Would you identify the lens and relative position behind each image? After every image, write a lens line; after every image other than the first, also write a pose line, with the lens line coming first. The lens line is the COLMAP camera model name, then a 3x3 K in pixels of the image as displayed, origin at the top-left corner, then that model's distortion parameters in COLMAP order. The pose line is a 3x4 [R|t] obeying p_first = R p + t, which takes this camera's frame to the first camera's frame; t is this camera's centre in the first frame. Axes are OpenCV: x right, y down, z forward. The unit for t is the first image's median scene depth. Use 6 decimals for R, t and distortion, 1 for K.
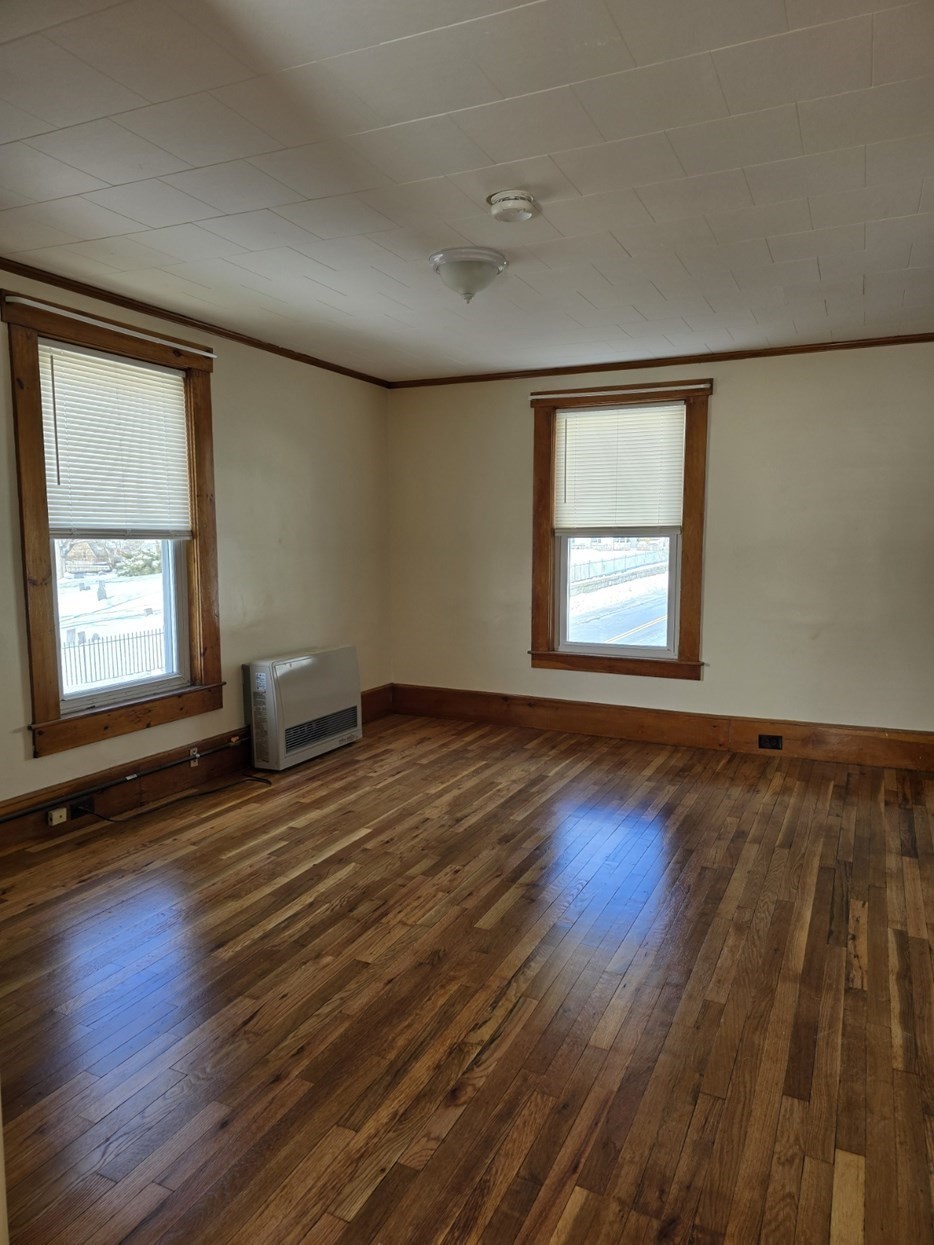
lens RADIAL K [[836.1, 0, 472.2], [0, 836.1, 613.4], [0, 0, 1]] dist [0.055260, -0.031428]
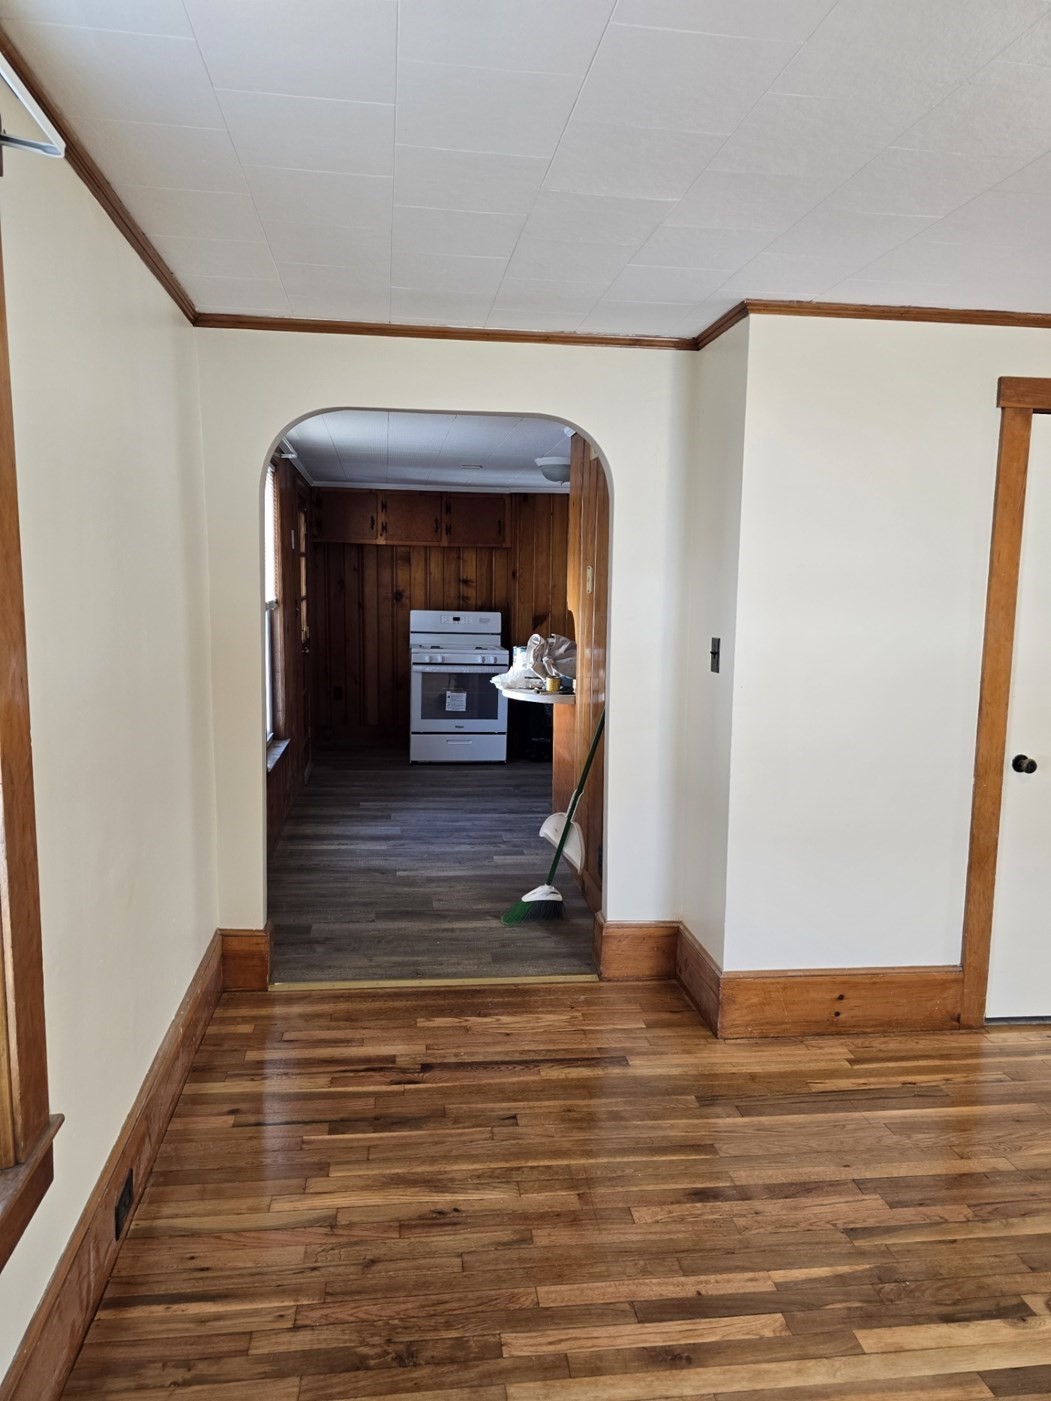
lens RADIAL K [[940.9, 0, 523.0], [0, 940.9, 699.4], [0, 0, 1]] dist [0.055260, -0.031428]
pose [[-0.545566, -0.112133, 0.830532, -0.106357], [0.063150, 0.982690, 0.174159, -0.182537], [-0.835685, 0.147464, -0.529041, 1.412652]]
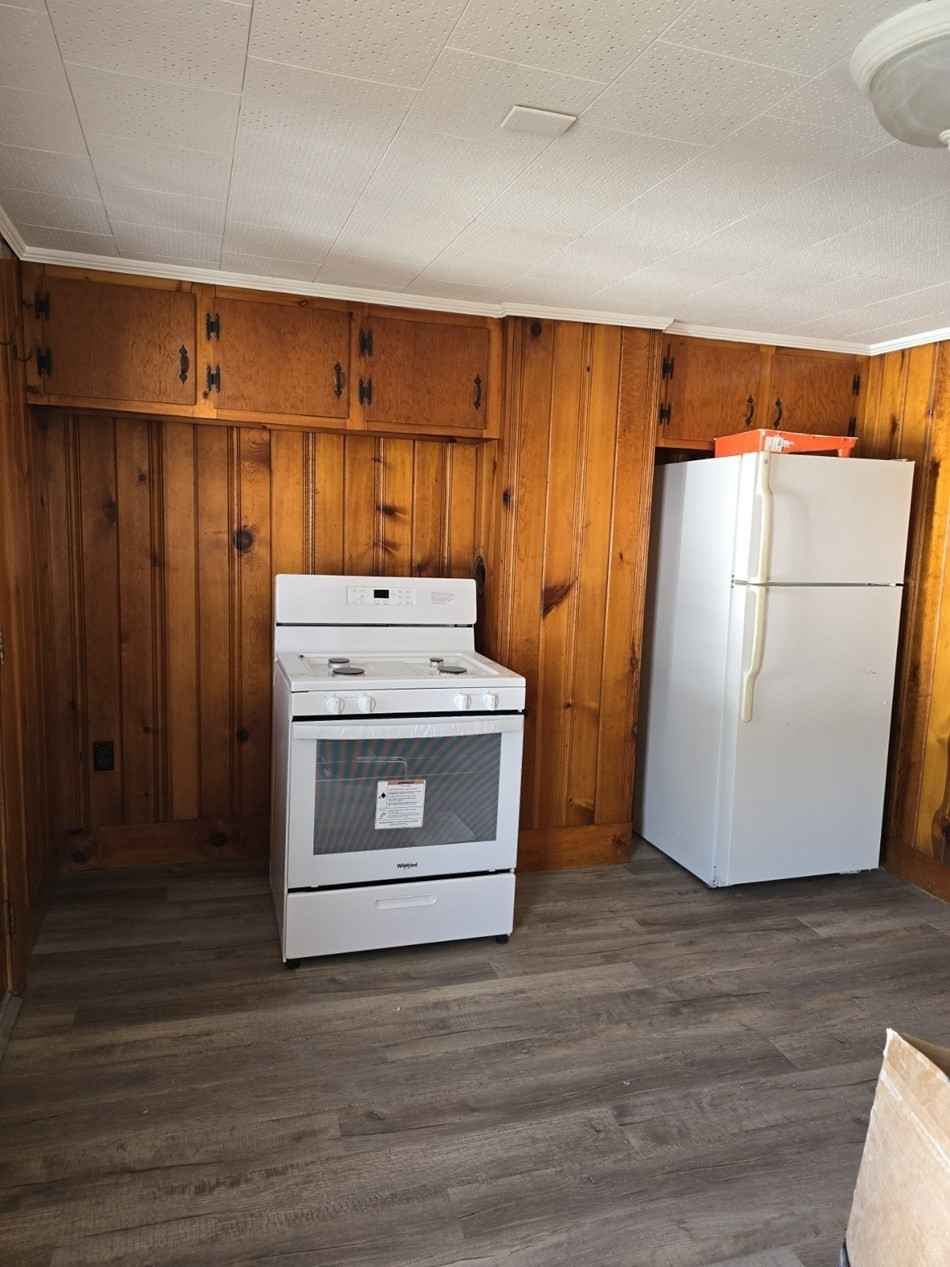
lens RADIAL K [[850.9, 0, 468.6], [0, 850.9, 627.7], [0, 0, 1]] dist [0.055260, -0.031428]
pose [[-0.676436, -0.120547, 0.726569, 1.094413], [0.032741, 0.980617, 0.193179, -0.129801], [-0.735773, 0.154462, -0.659378, 0.885013]]
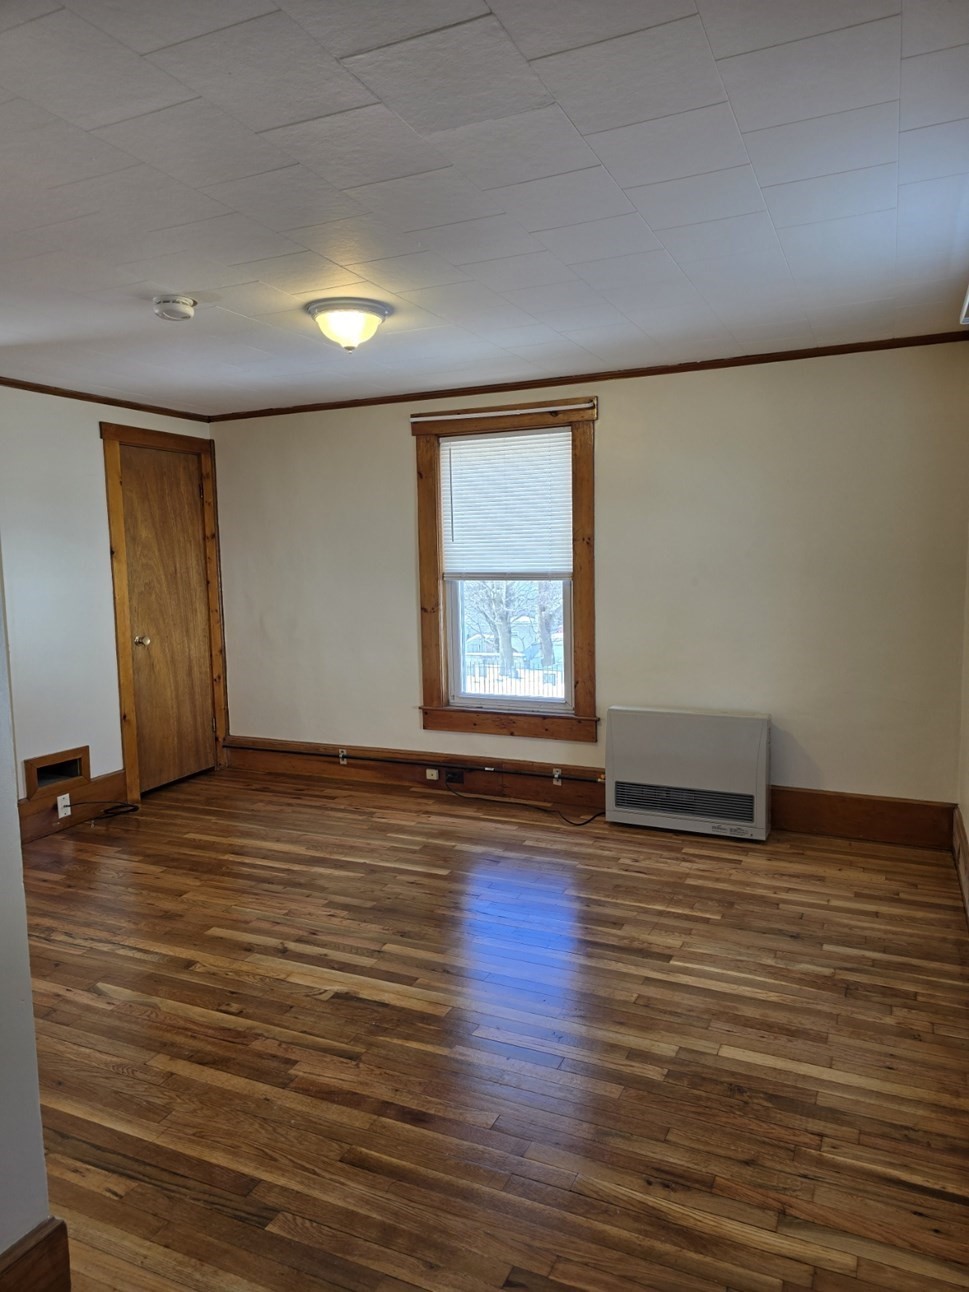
lens RADIAL K [[867.7, 0, 494.7], [0, 867.7, 644.3], [0, 0, 1]] dist [0.055260, -0.031428]
pose [[0.007399, 0.107976, -0.994126, 0.905857], [-0.073740, 0.991505, 0.107143, -0.134877], [0.997250, 0.072514, 0.015298, 1.040579]]
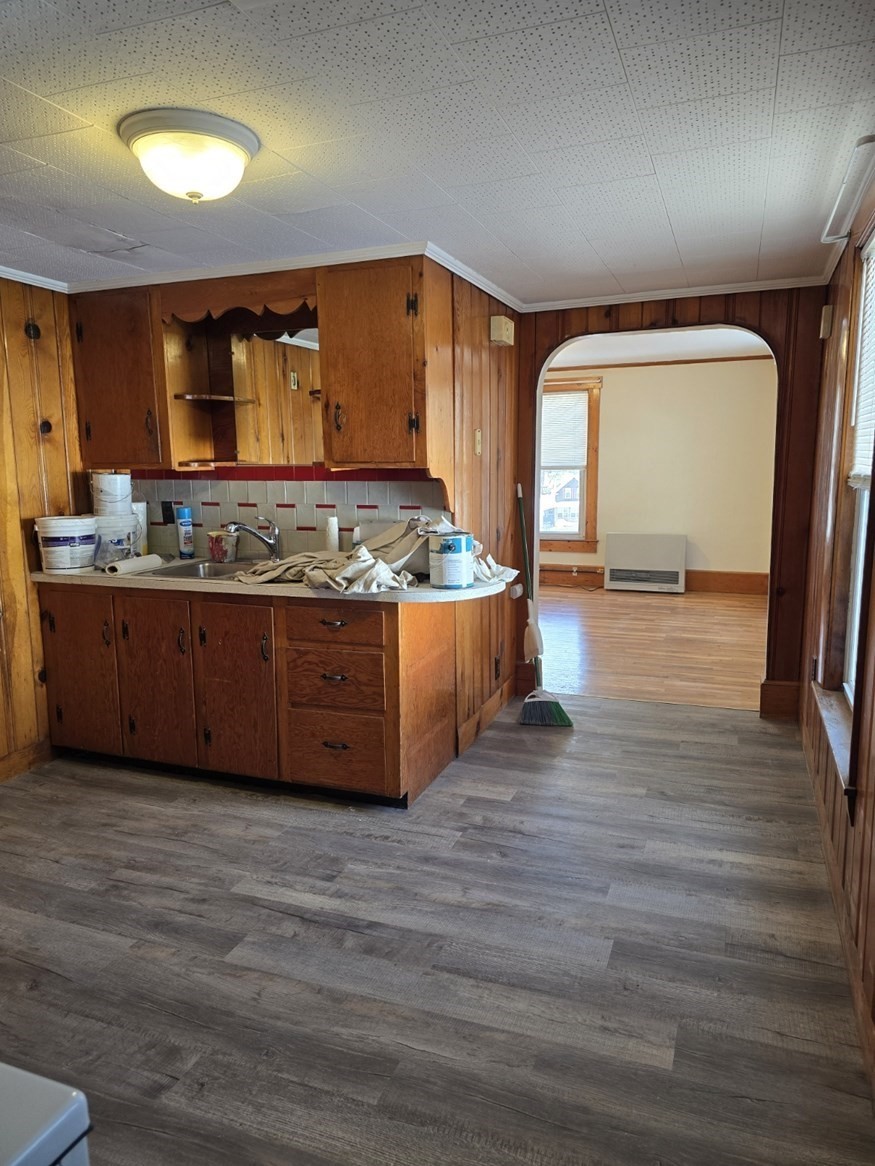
lens RADIAL K [[783.1, 0, 439.7], [0, 783.1, 586.5], [0, 0, 1]] dist [0.055260, -0.031428]
pose [[0.073738, 0.163054, -0.983858, 1.882270], [-0.080917, 0.984269, 0.157057, -0.089492], [0.993989, 0.068030, 0.085772, 0.574562]]
